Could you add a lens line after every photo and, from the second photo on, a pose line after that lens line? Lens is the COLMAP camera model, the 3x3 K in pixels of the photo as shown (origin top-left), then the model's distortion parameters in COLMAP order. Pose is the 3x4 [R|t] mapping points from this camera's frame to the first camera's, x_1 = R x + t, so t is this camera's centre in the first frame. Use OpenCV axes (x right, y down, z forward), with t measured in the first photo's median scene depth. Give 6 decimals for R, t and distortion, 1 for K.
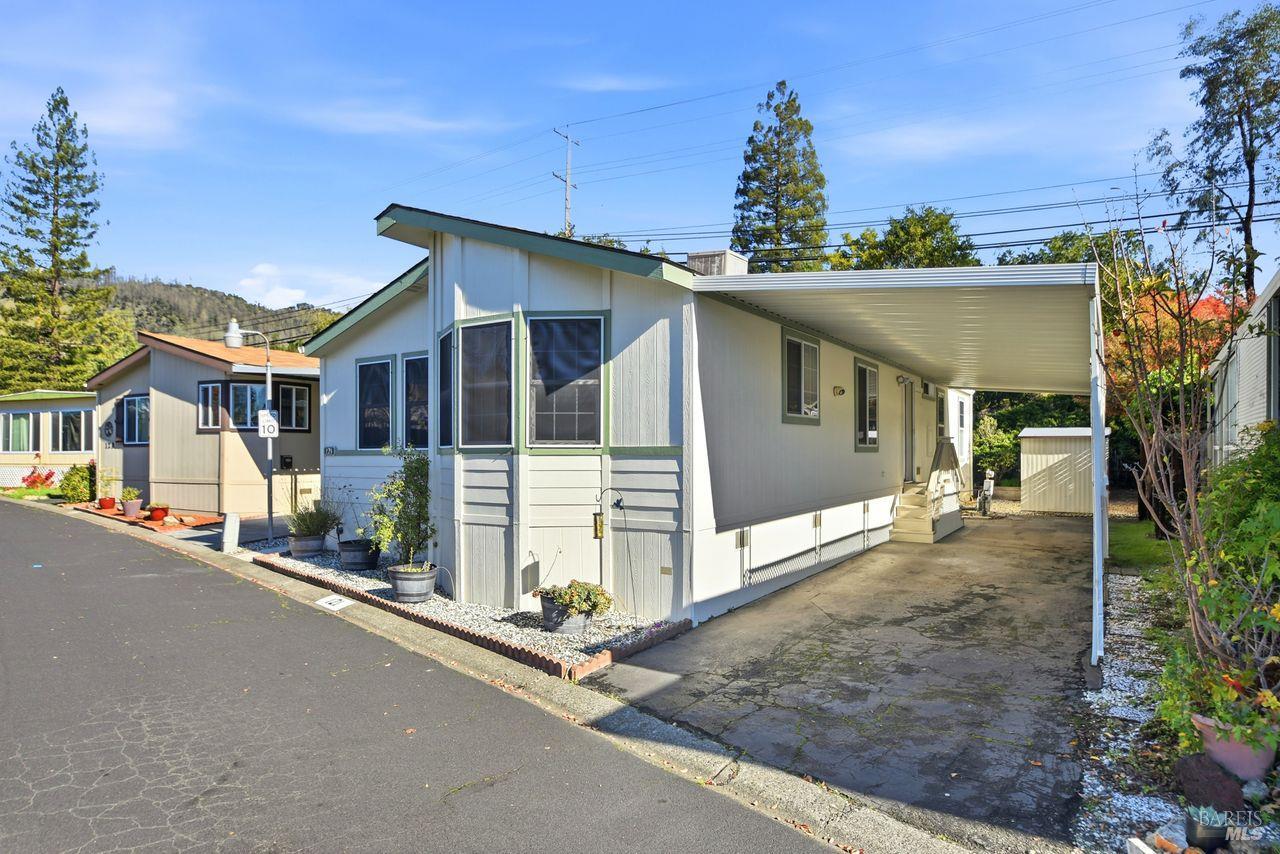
lens RADIAL K [[742.2, 0, 650.2], [0, 742.2, 436.6], [0, 0, 1]] dist [-0.002042, 0.004736]
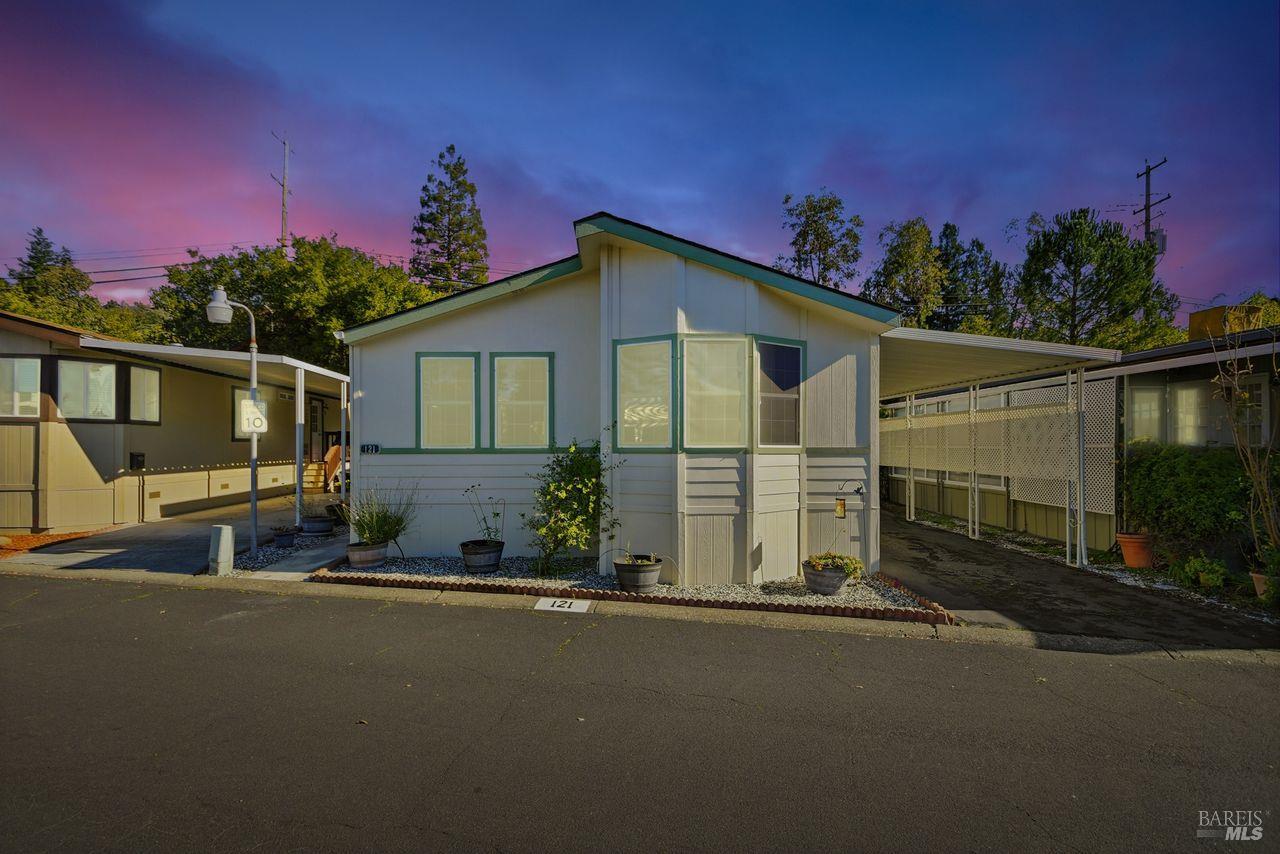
lens RADIAL K [[568.0, 0, 621.9], [0, 568.0, 444.3], [0, 0, 1]] dist [0.002886, 0.000395]
pose [[0.826942, 0.004841, 0.562267, -0.492306], [-0.014745, 0.999806, 0.013078, -0.000064], [-0.562094, -0.019106, 0.826852, 0.206083]]
